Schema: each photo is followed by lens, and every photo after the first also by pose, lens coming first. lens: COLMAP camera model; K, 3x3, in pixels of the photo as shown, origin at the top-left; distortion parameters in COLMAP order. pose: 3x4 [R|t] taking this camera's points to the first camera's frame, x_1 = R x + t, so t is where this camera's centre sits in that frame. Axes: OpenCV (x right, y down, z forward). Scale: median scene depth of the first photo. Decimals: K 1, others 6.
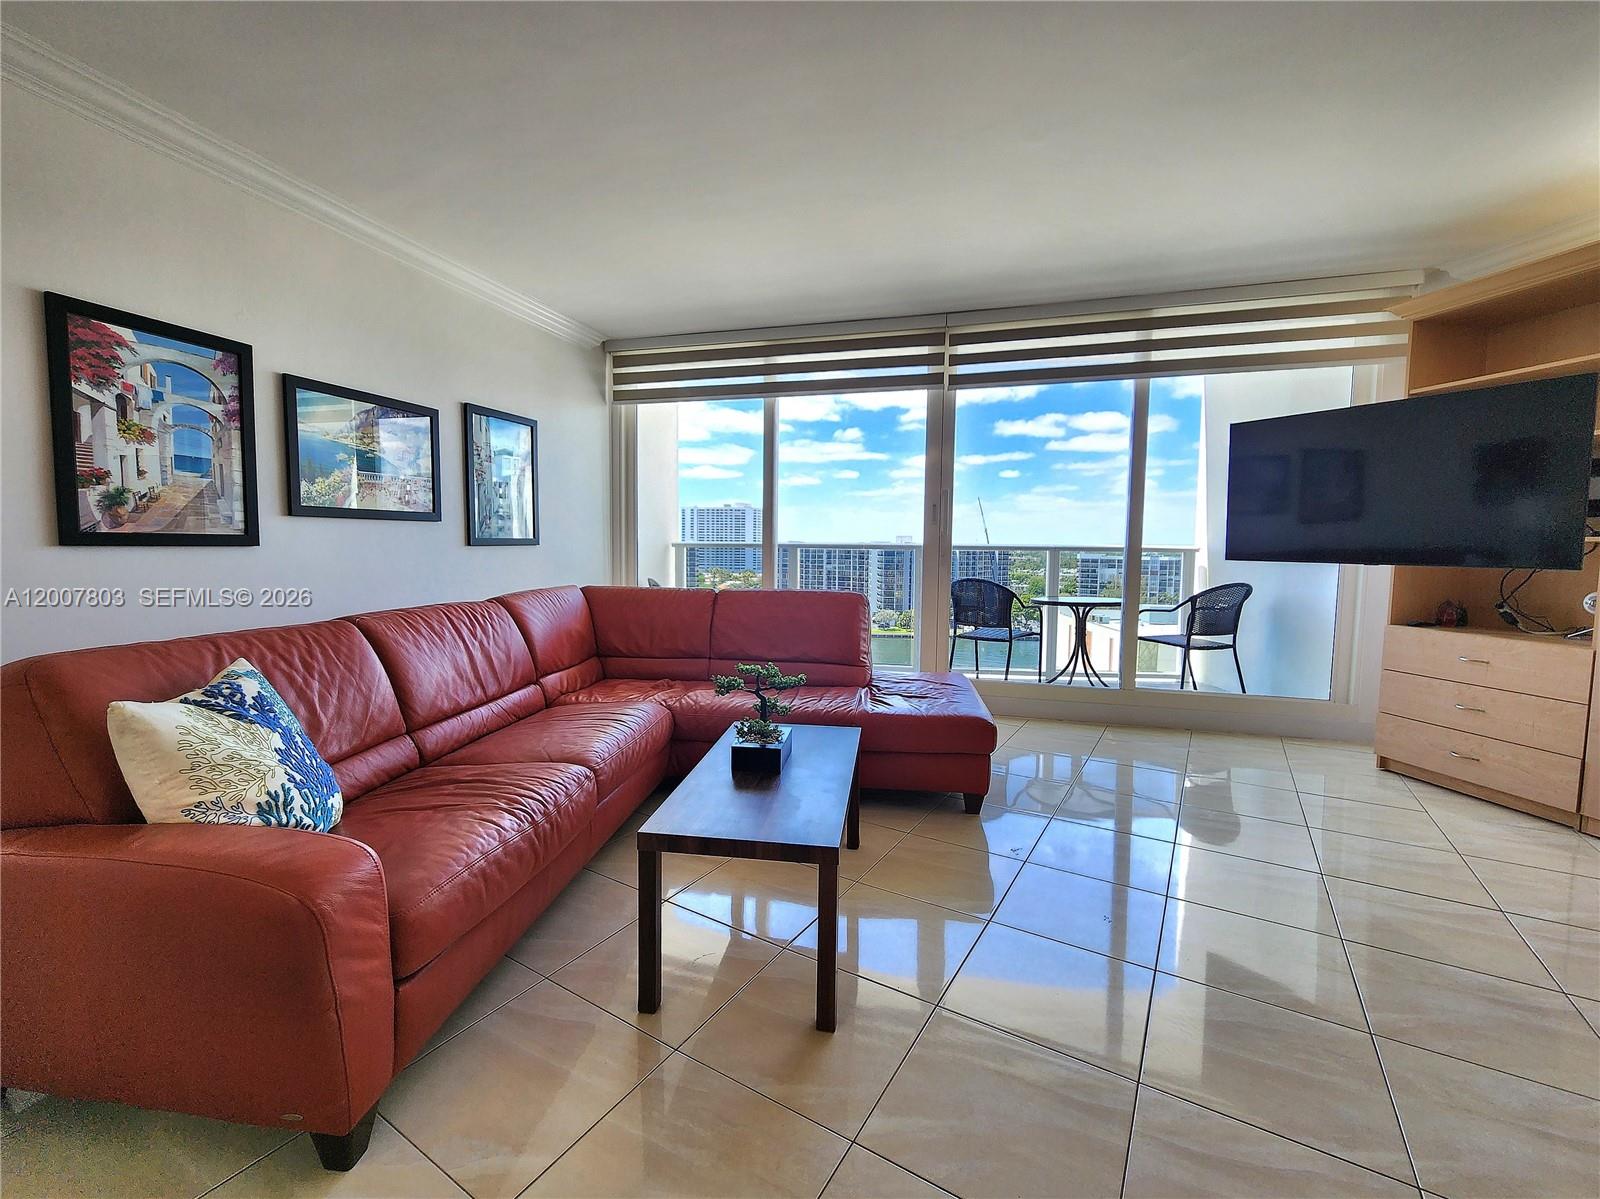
lens RADIAL K [[656.3, 0, 786.0], [0, 656.3, 593.7], [0, 0, 1]] dist [0.000558, 0.001106]
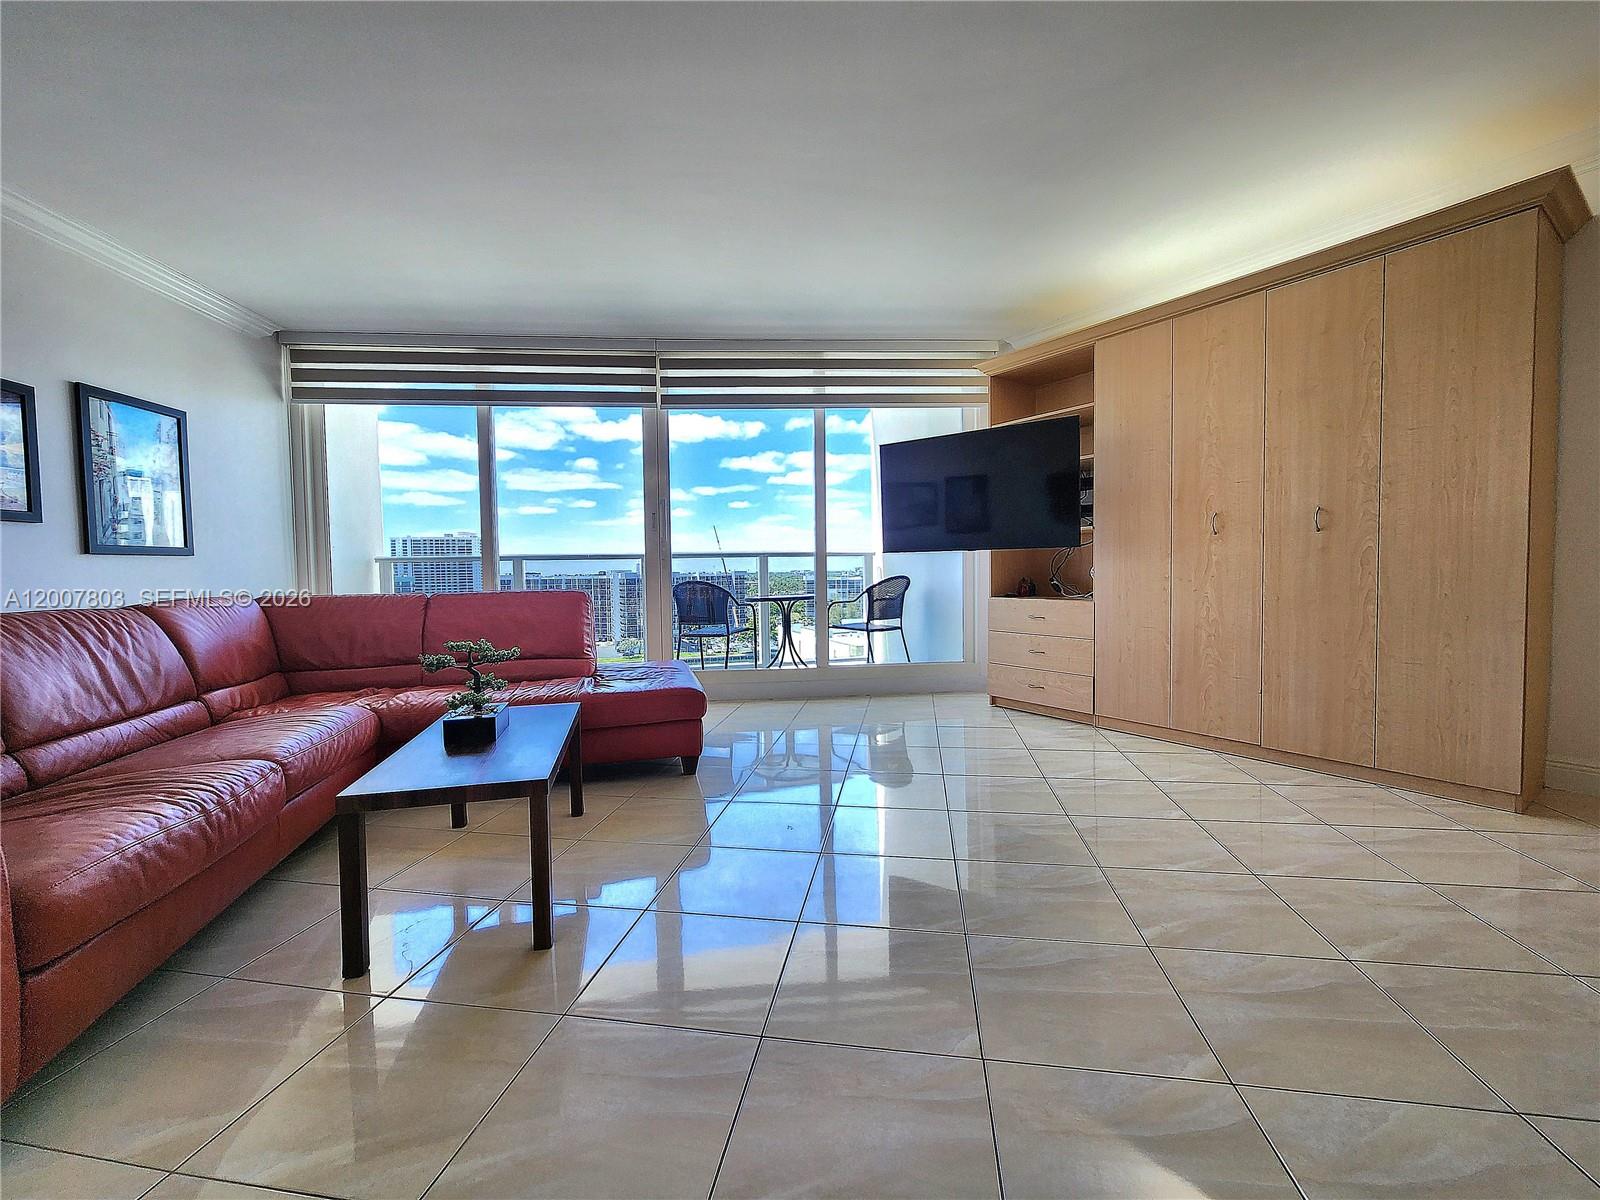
lens RADIAL K [[656.3, 0, 774.6], [0, 656.3, 597.4], [0, 0, 1]] dist [0.000558, 0.001106]
pose [[0.931096, -0.039967, 0.362578, 0.020226], [0.054960, 0.998003, -0.031129, 0.060733], [-0.360610, 0.048911, 0.931433, -0.084347]]
